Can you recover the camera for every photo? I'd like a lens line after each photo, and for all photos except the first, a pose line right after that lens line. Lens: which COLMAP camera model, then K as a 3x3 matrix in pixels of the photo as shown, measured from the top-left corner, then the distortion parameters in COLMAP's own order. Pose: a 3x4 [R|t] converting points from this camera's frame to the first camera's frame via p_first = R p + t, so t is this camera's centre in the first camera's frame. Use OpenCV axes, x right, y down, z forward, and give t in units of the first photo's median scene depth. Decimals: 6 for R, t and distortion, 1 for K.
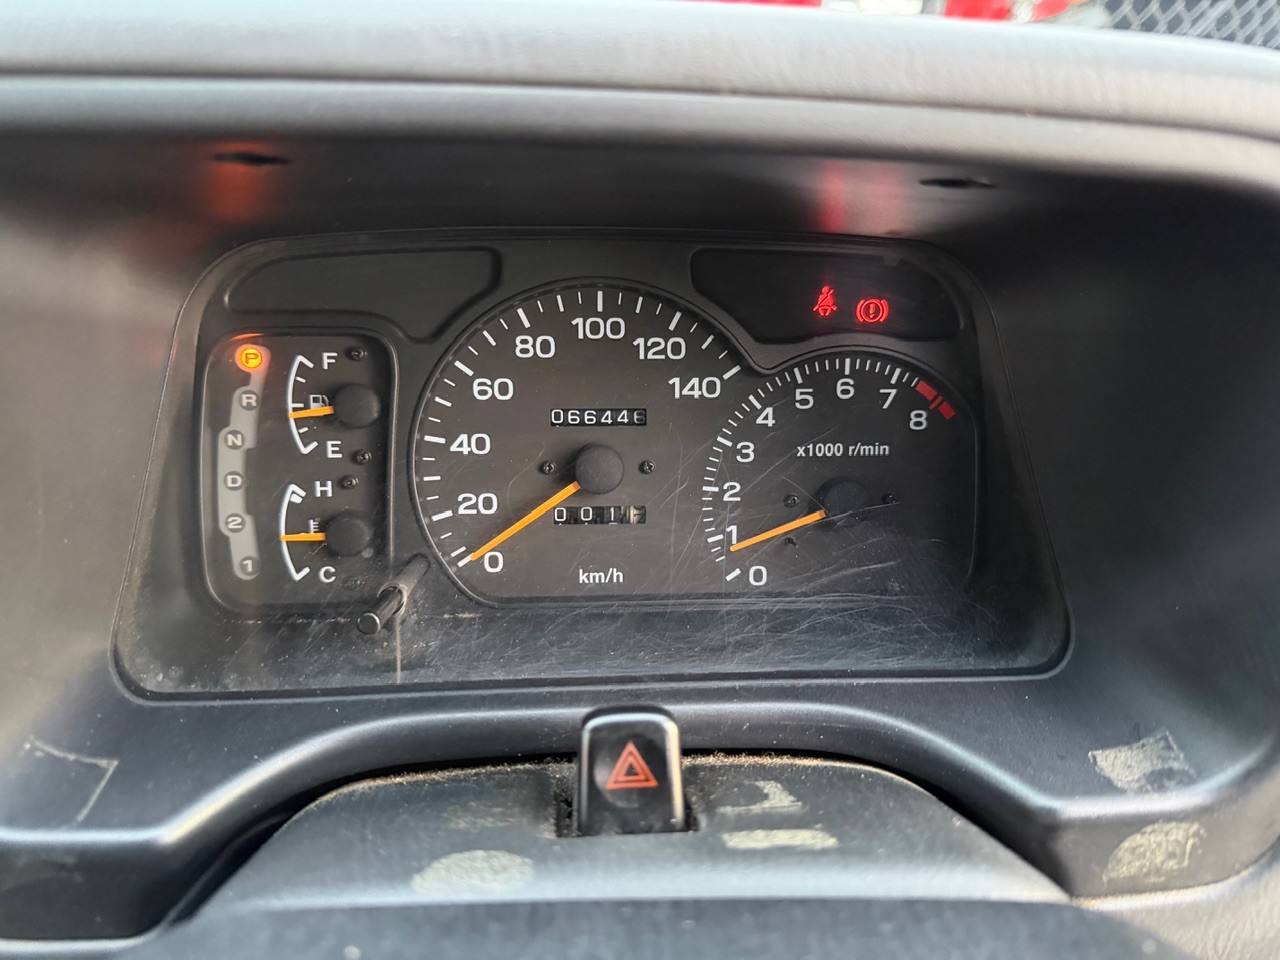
lens RADIAL K [[921.0, 0, 634.1], [0, 921.0, 487.0], [0, 0, 1]] dist [0.149202, -0.289212]
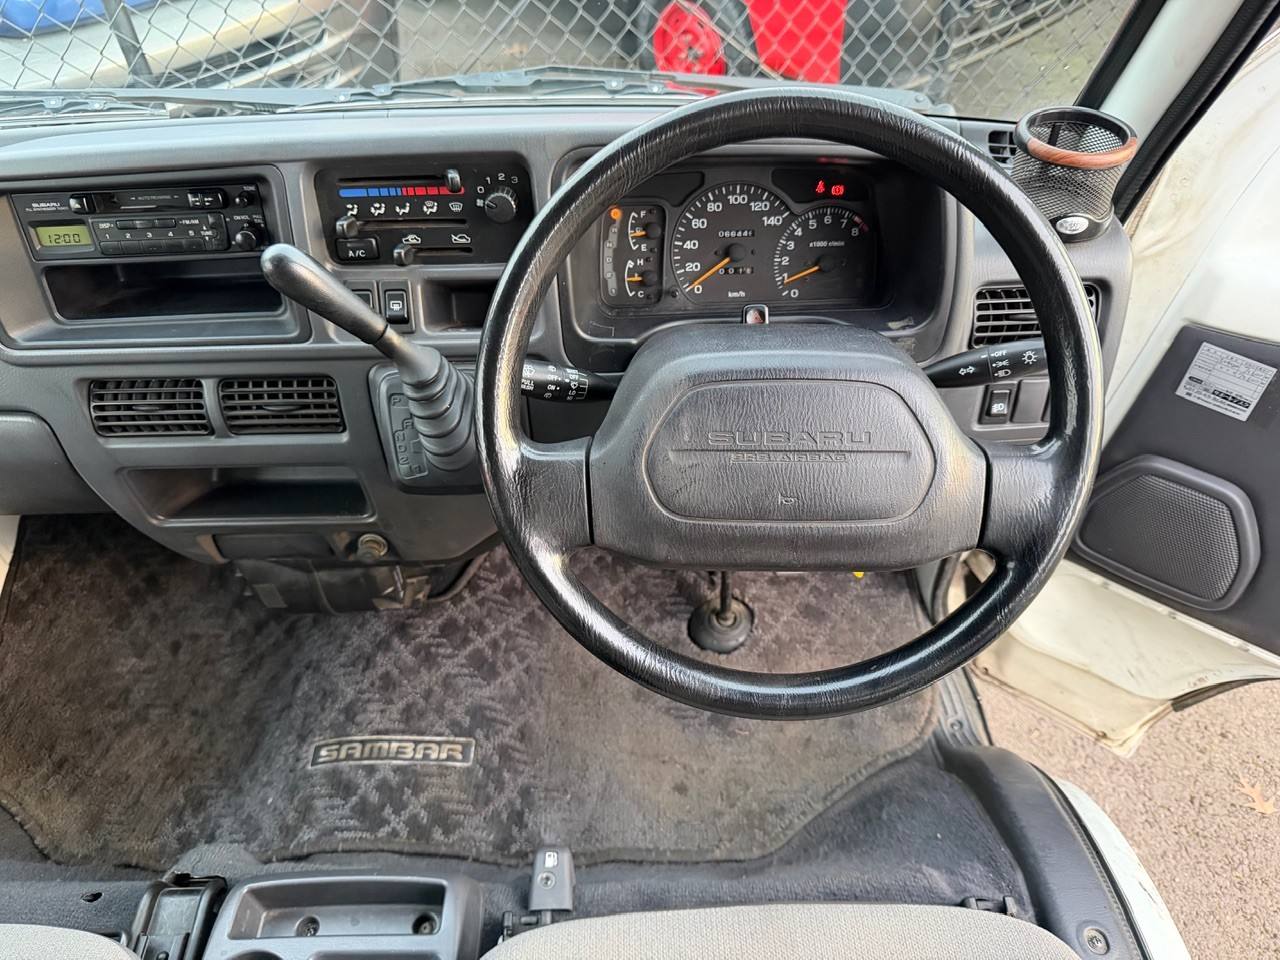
lens RADIAL K [[915.8, 0, 644.2], [0, 915.8, 490.6], [0, 0, 1]] dist [0.039705, -0.064683]
pose [[0.998496, -0.008008, -0.054233, -0.173500], [0.015805, 0.989317, 0.144921, 0.284906], [0.052493, -0.145560, 0.987956, -1.842487]]
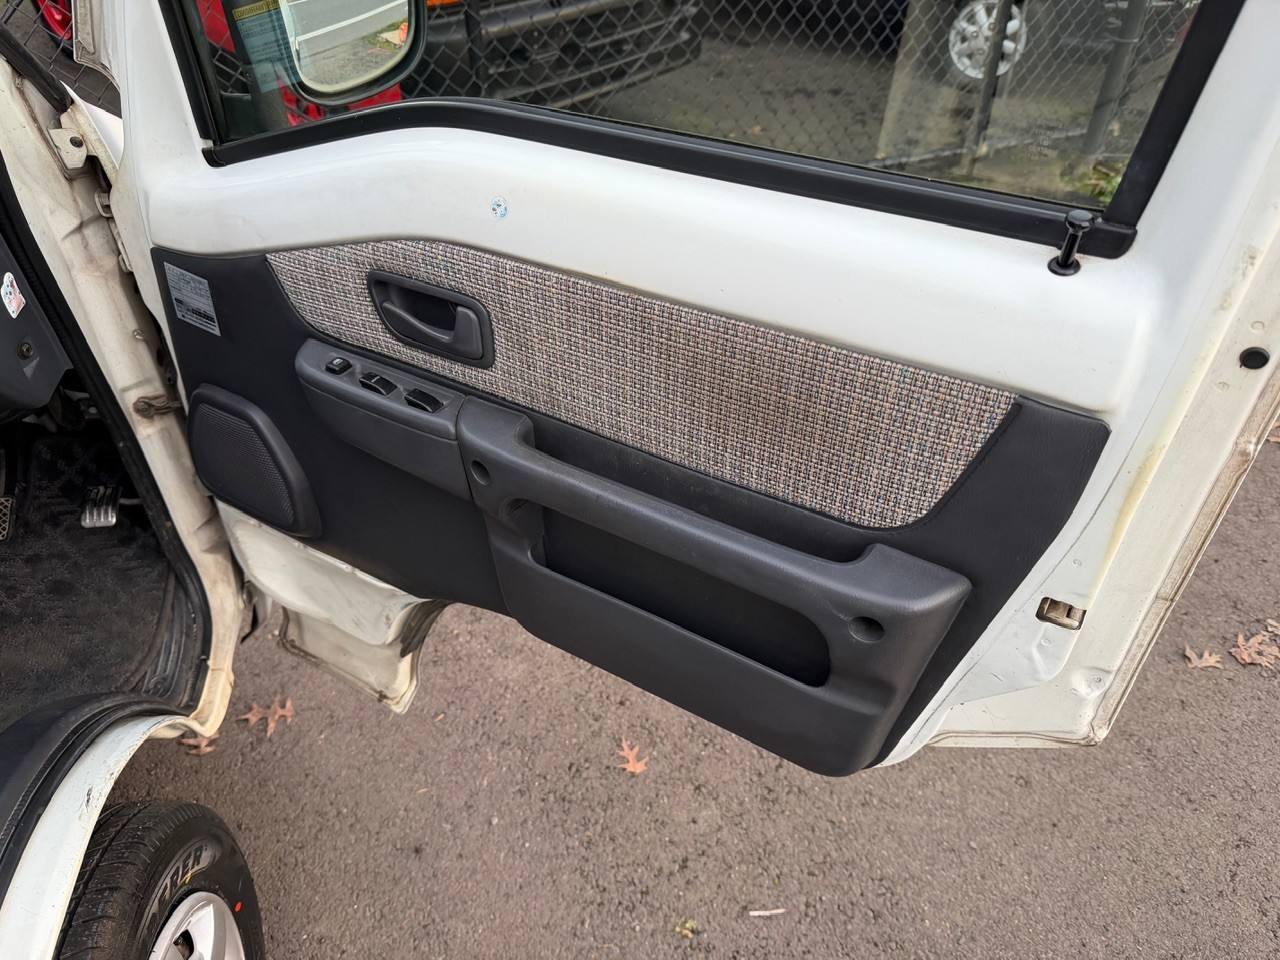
lens RADIAL K [[921.0, 0, 634.1], [0, 921.0, 487.0], [0, 0, 1]] dist [0.149202, -0.289212]
pose [[0.995576, -0.061289, 0.071223, 2.882137], [0.057347, 0.996775, 0.056126, 0.968293], [-0.074434, -0.051793, 0.995880, -2.116090]]
